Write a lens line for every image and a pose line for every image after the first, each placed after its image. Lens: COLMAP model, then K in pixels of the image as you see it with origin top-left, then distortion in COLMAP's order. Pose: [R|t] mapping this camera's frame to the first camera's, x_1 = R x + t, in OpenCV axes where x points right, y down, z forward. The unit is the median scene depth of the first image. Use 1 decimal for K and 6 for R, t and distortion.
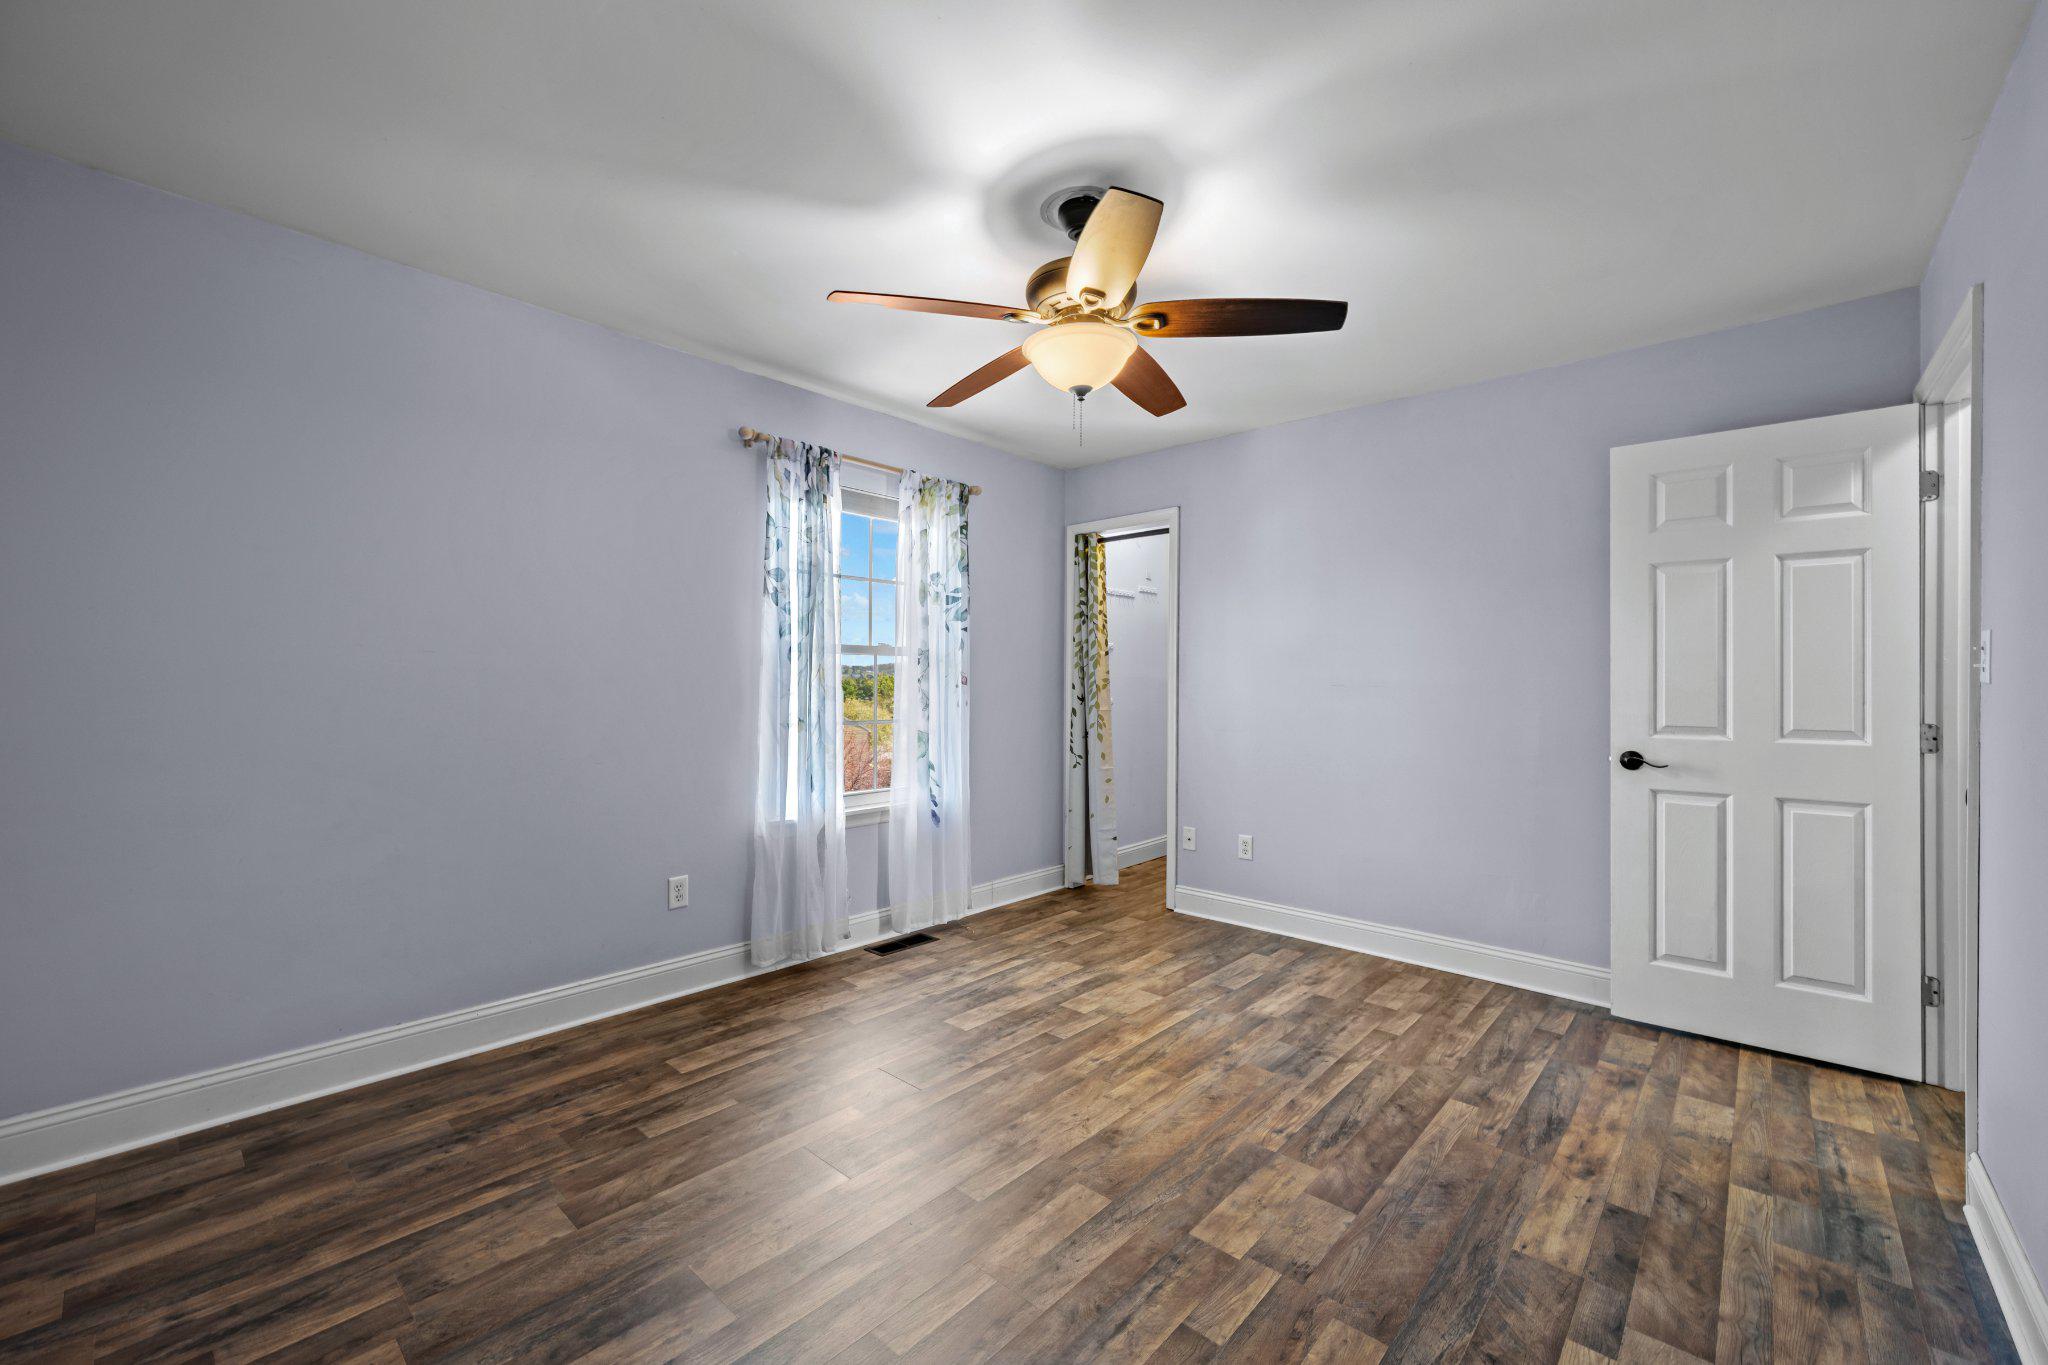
lens RADIAL K [[822.0, 0, 1032.2], [0, 822.0, 681.7], [0, 0, 1]] dist [-0.005257, 0.001374]
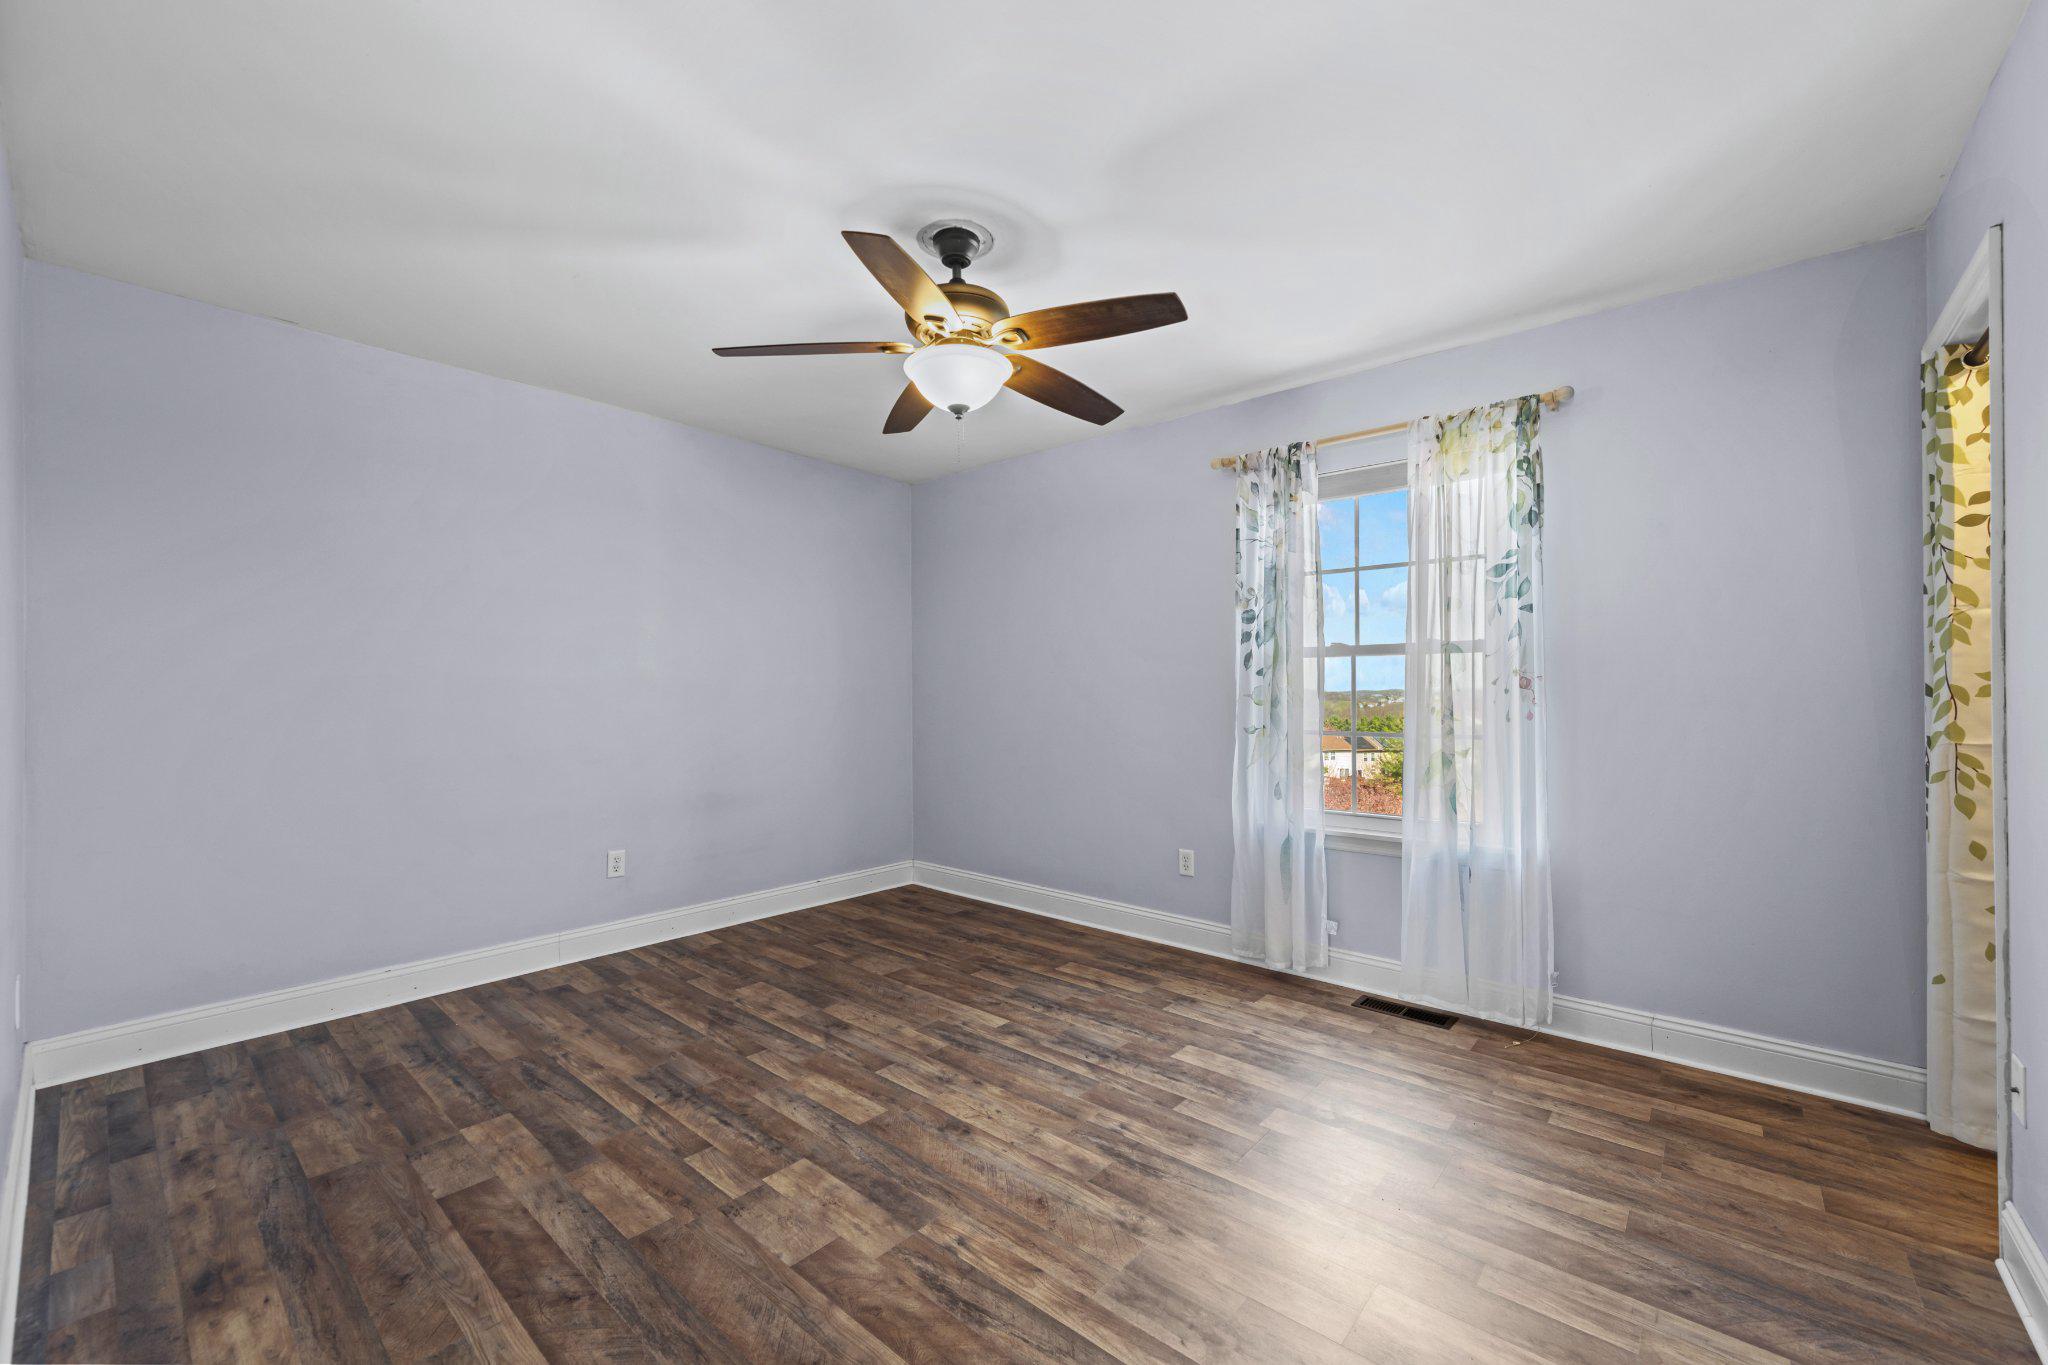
lens RADIAL K [[822.0, 0, 1016.9], [0, 822.0, 688.9], [0, 0, 1]] dist [-0.005257, 0.001374]
pose [[0.011967, -0.010856, -0.999869, 0.814289], [0.001569, 0.999940, -0.010838, 0.014345], [0.999927, -0.001439, 0.011984, 0.771051]]
